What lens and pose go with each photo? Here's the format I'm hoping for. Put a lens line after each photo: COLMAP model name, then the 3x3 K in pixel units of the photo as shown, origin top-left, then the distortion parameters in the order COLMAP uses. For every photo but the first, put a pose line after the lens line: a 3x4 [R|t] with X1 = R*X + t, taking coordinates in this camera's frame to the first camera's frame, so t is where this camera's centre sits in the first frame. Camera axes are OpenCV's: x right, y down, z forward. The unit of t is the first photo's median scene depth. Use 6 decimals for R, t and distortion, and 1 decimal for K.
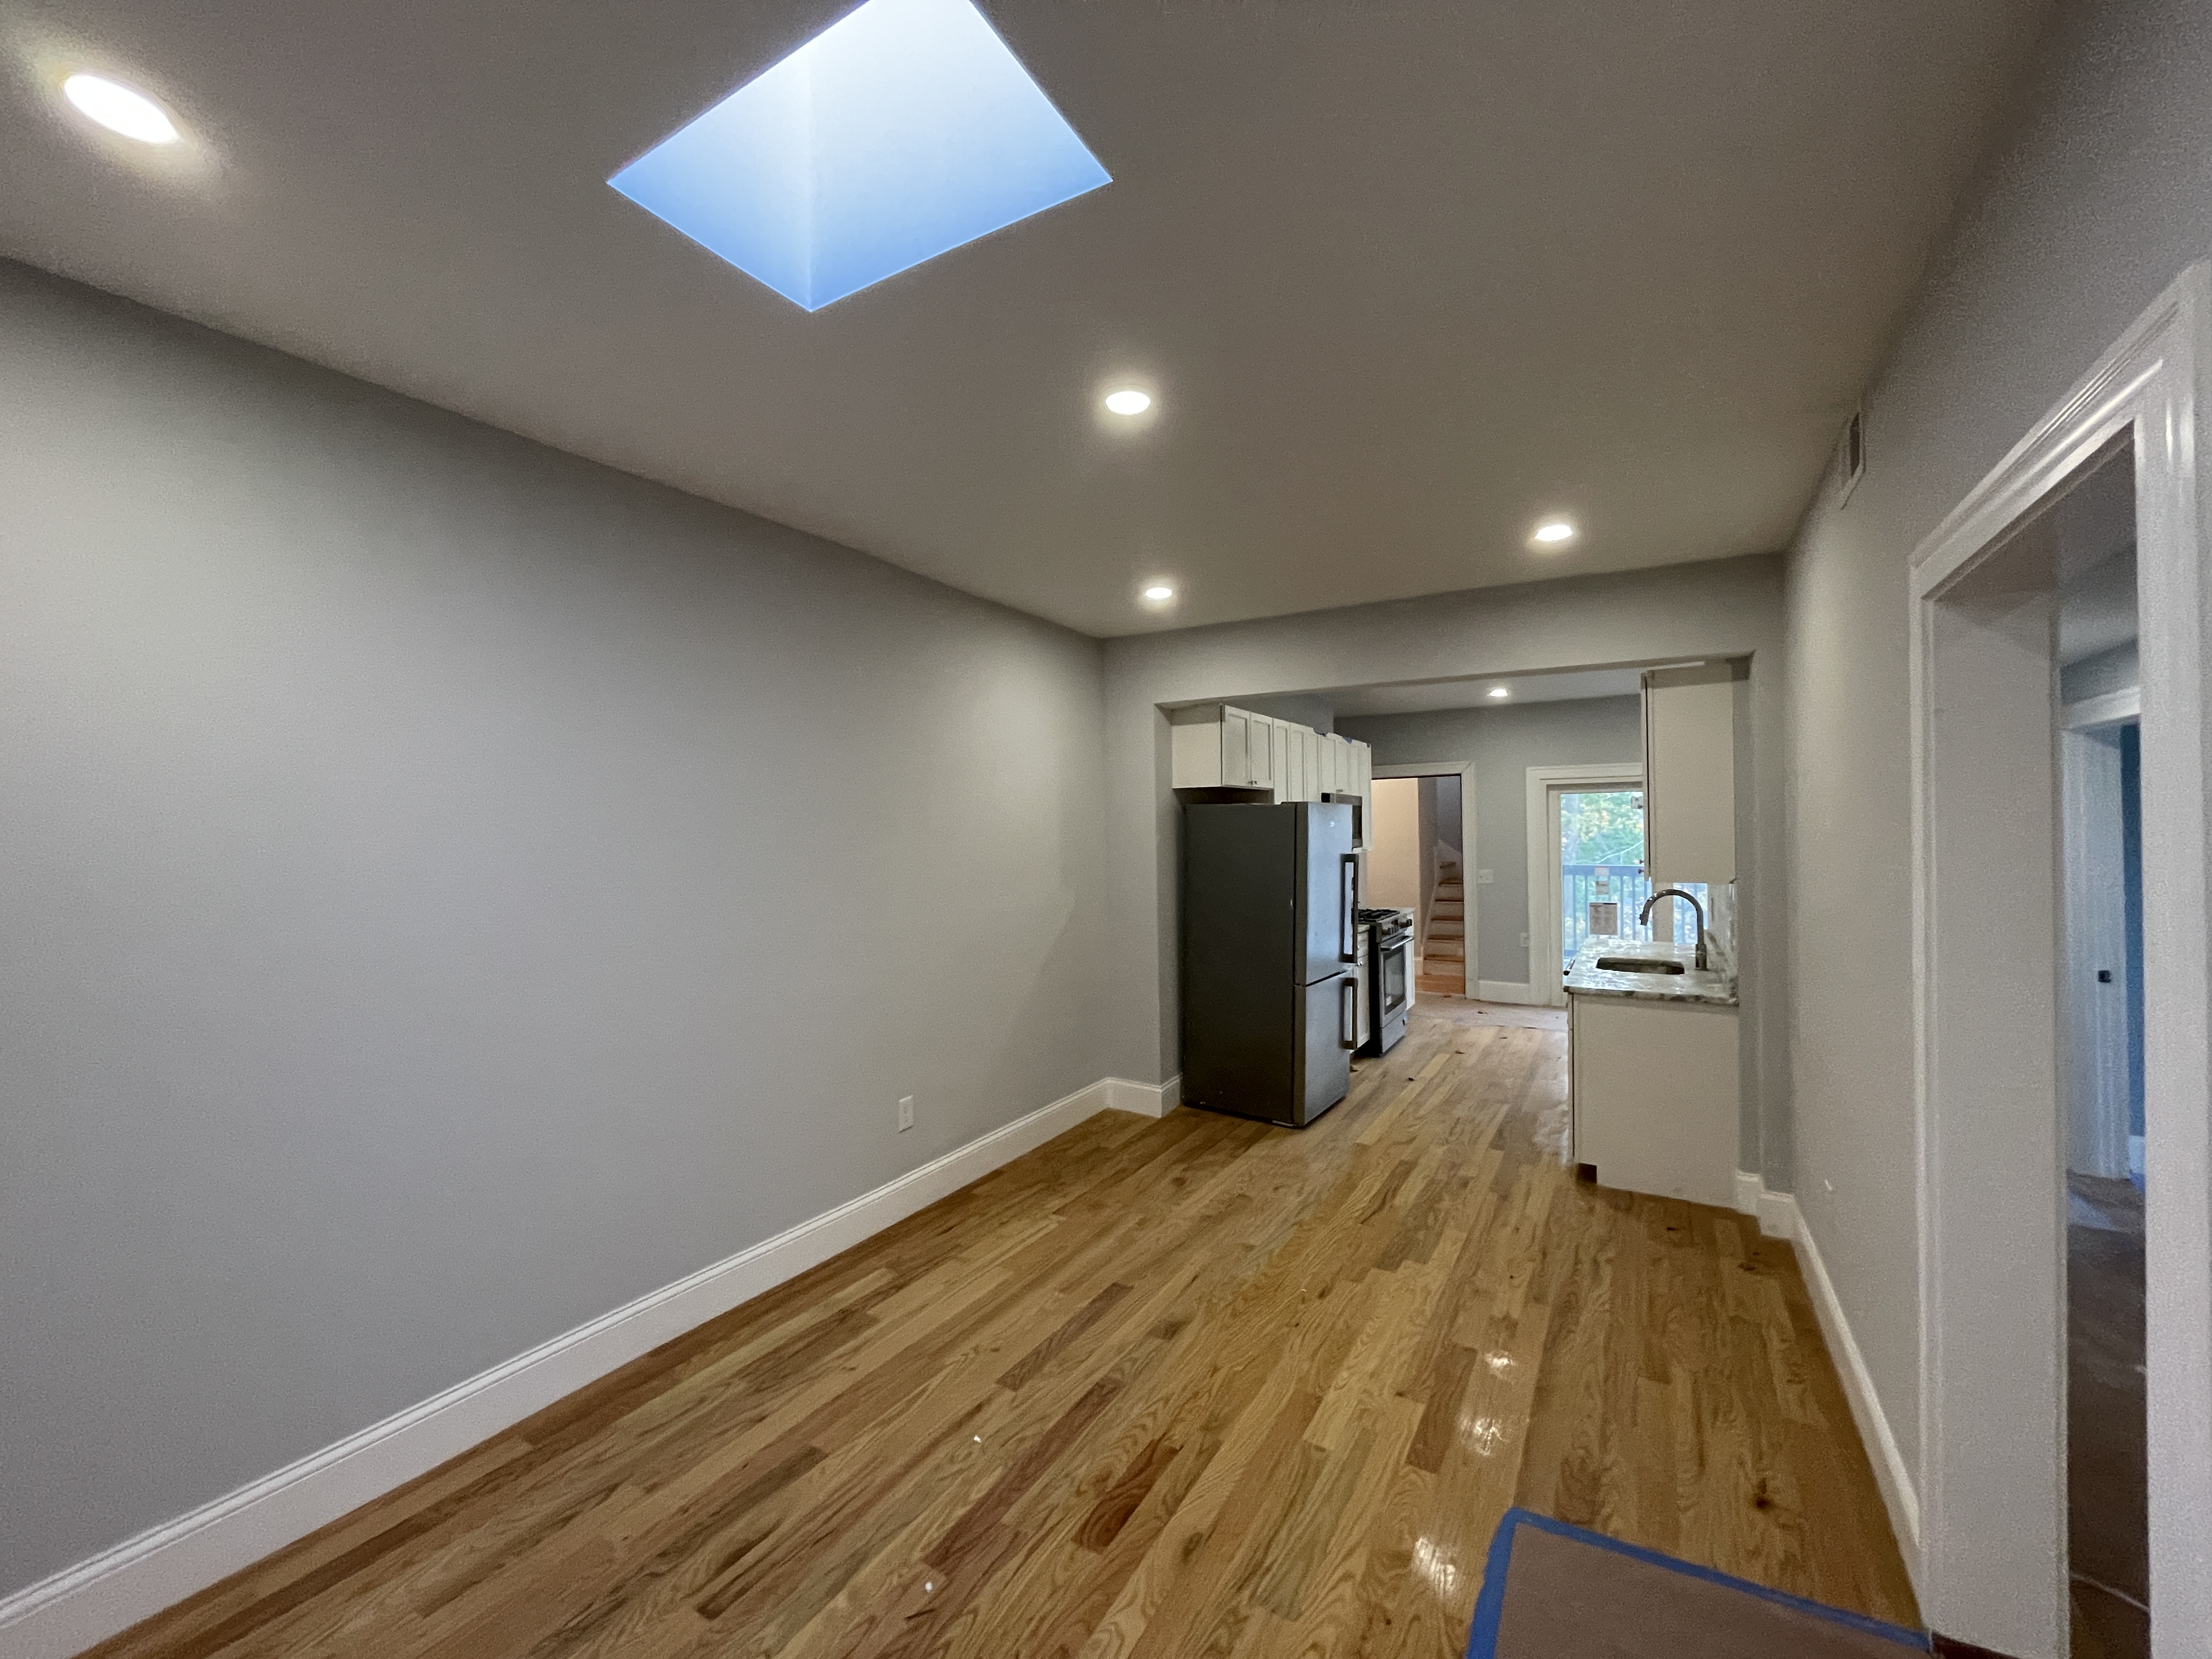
lens RADIAL K [[892.6, 0, 1102.4], [0, 892.6, 830.4], [0, 0, 1]] dist [-0.004979, 0.001051]
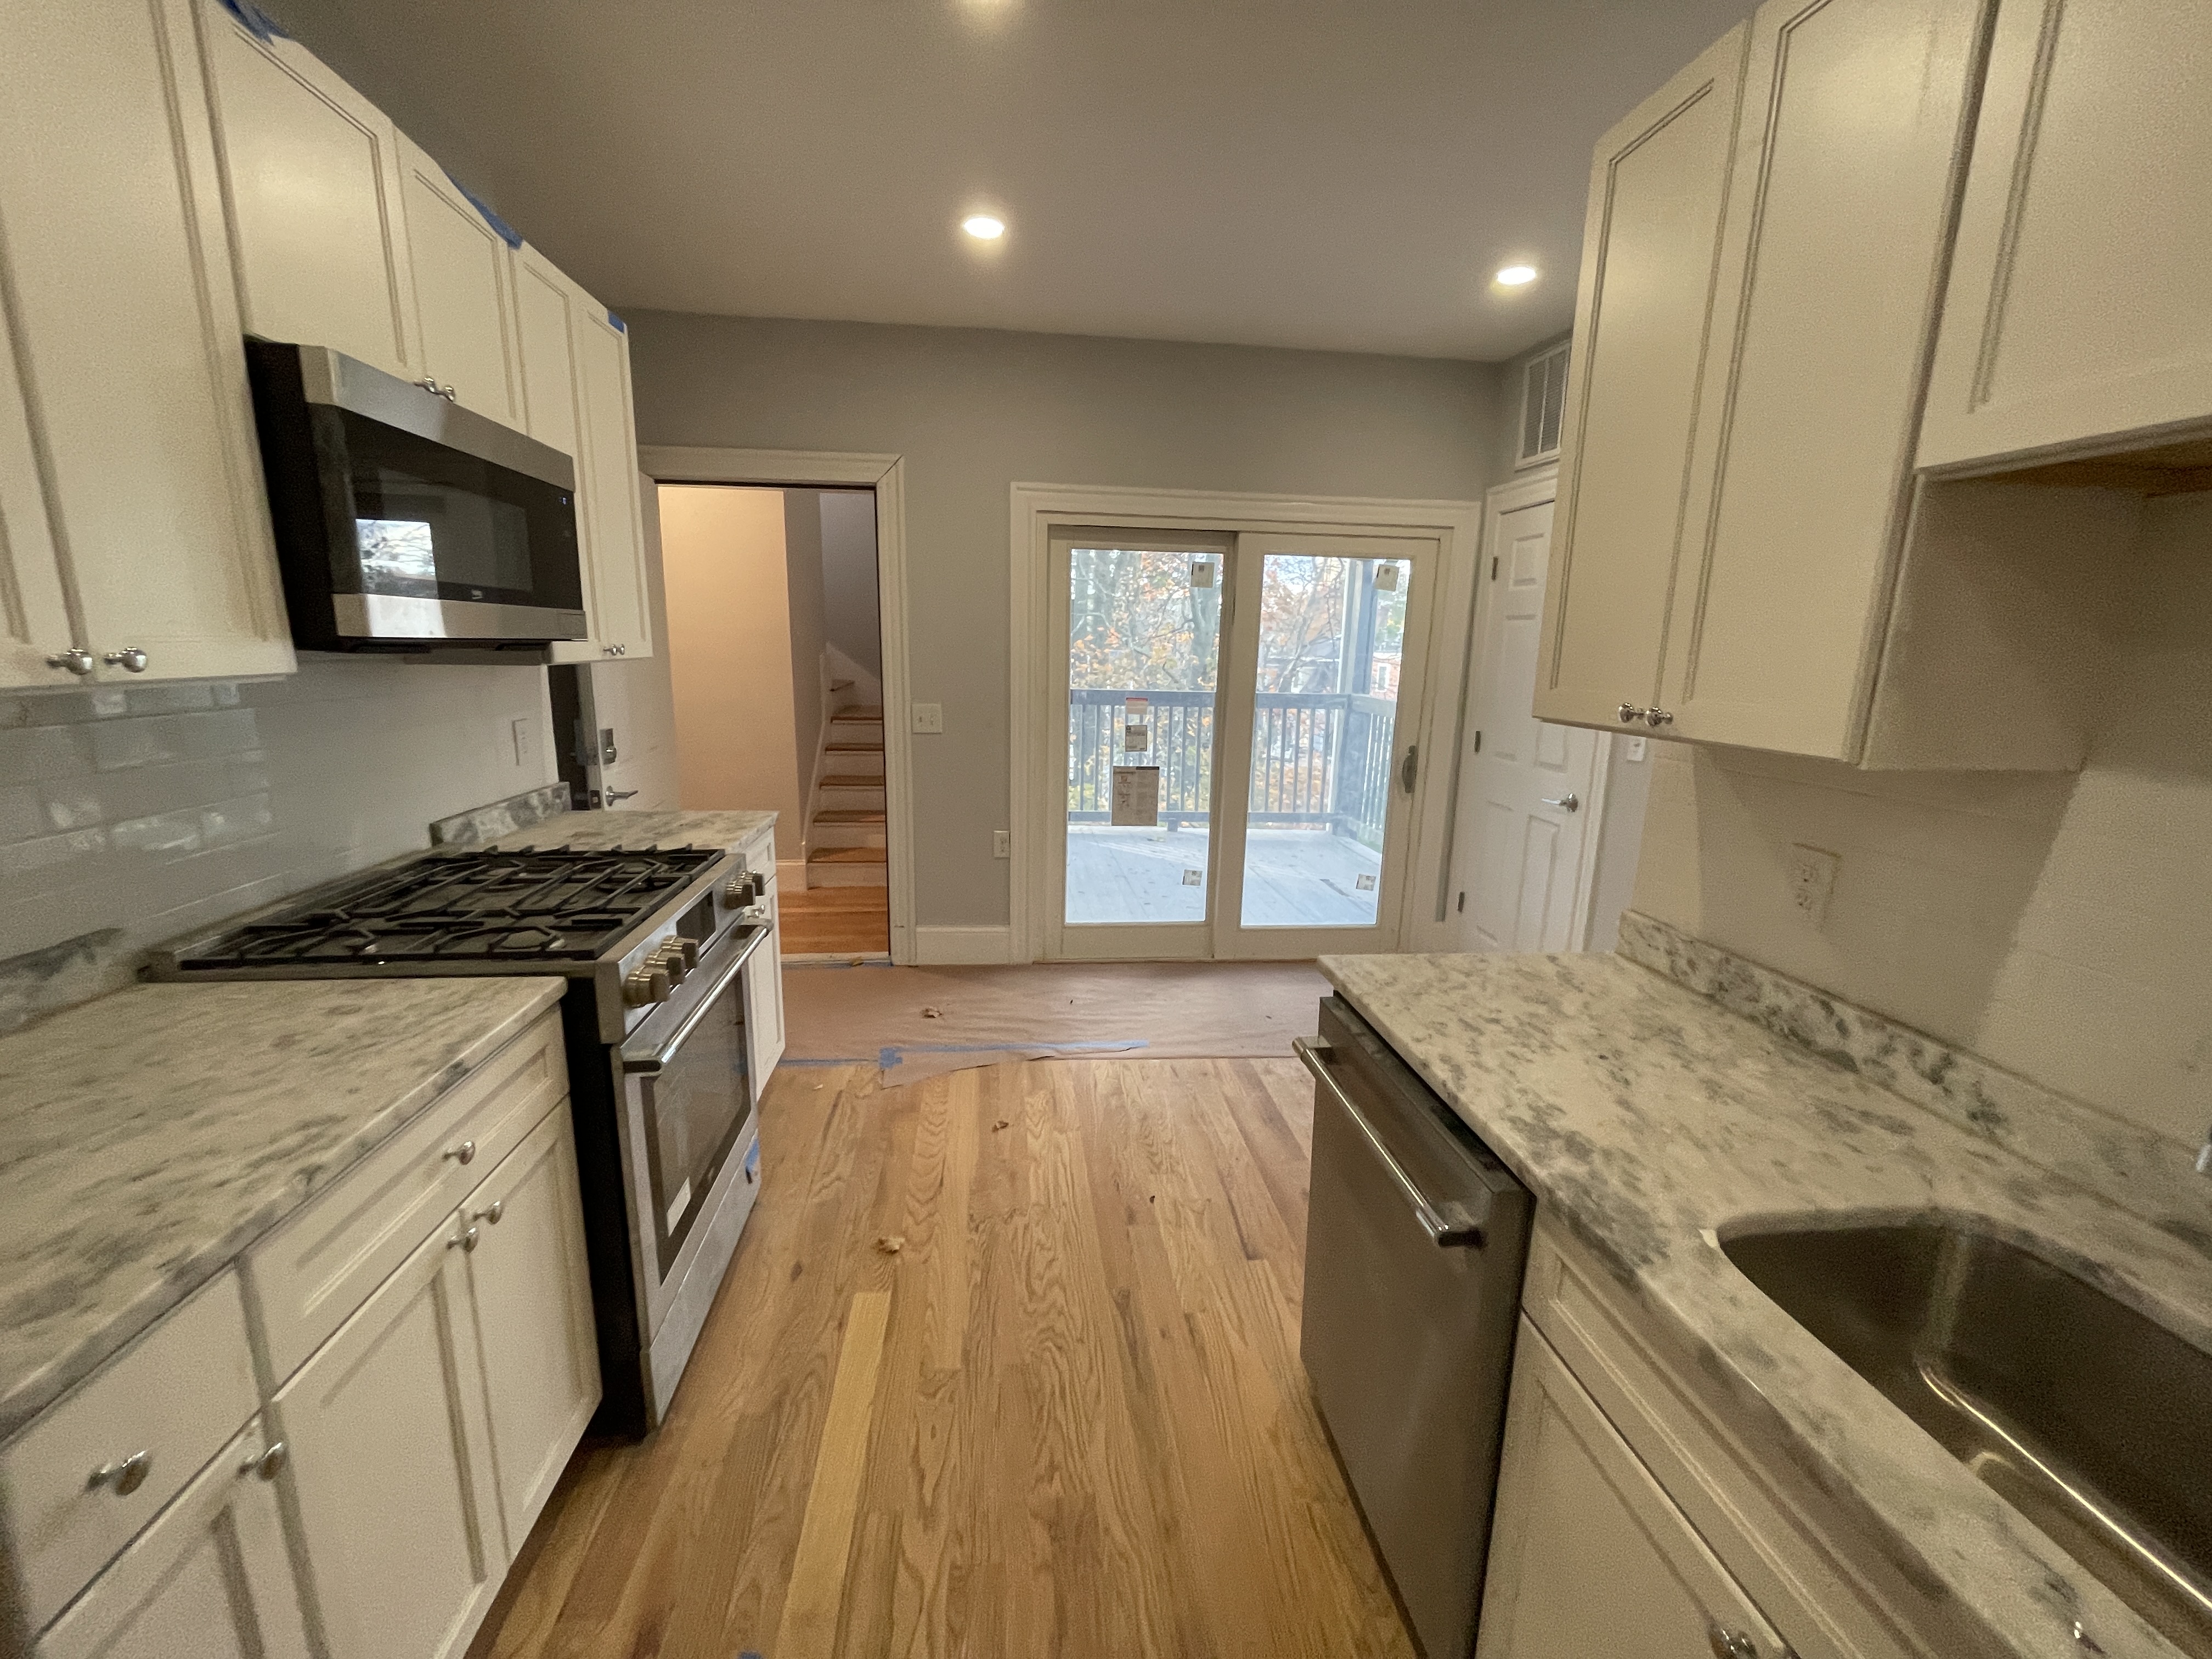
lens RADIAL K [[891.7, 0, 1102.0], [0, 891.7, 829.4], [0, 0, 1]] dist [-0.006653, 0.003305]
pose [[0.787592, -0.093666, 0.609037, 0.508079], [-0.033973, 0.980276, 0.194693, 0.035675], [-0.615260, -0.174030, 0.768875, 1.384985]]
